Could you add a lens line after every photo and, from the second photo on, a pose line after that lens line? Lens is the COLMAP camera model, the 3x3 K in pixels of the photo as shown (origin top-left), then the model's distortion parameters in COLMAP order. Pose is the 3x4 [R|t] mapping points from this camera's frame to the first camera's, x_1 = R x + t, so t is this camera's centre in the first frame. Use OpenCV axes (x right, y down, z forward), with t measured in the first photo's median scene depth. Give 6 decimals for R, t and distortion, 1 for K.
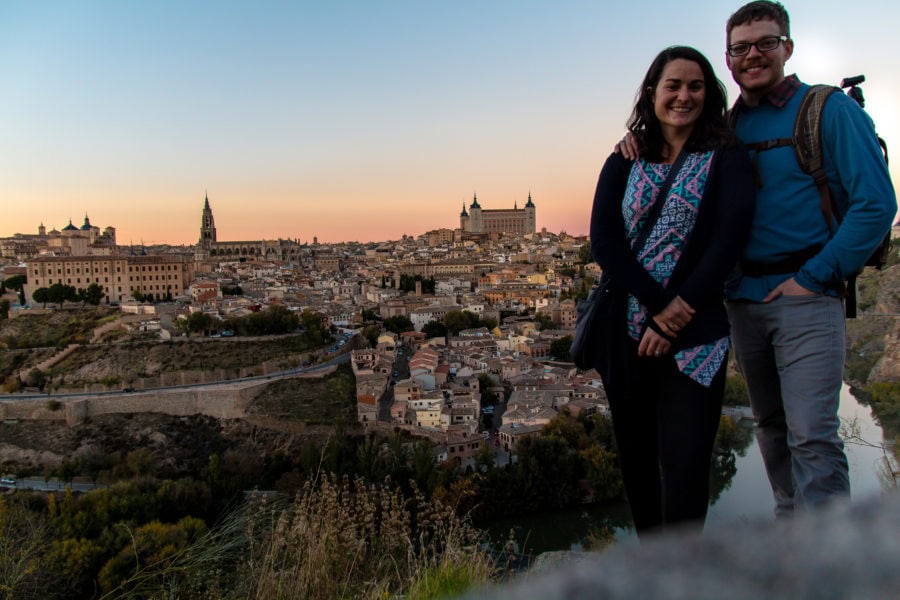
lens RADIAL K [[689.4, 0, 452.0], [0, 689.4, 299.8], [0, 0, 1]] dist [0.013705, -0.014677]
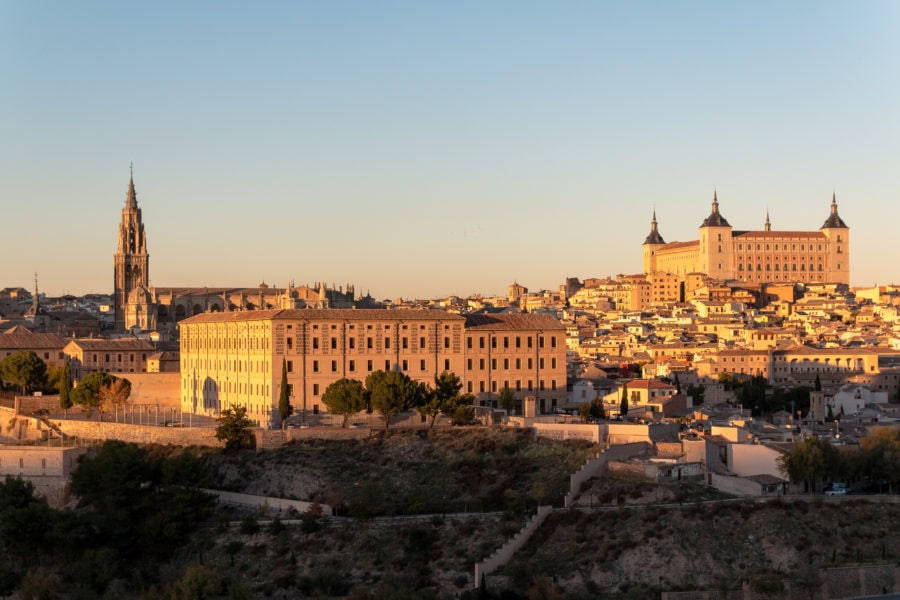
lens RADIAL K [[1693.0, 0, 450.2], [0, 1693.0, 300.5], [0, 0, 1]] dist [-0.042185, 0.000000]
pose [[0.993028, 0.026558, 0.114851, -0.609523], [-0.016392, 0.995935, -0.088574, 0.024819], [-0.116737, 0.086074, 0.989426, -0.066070]]
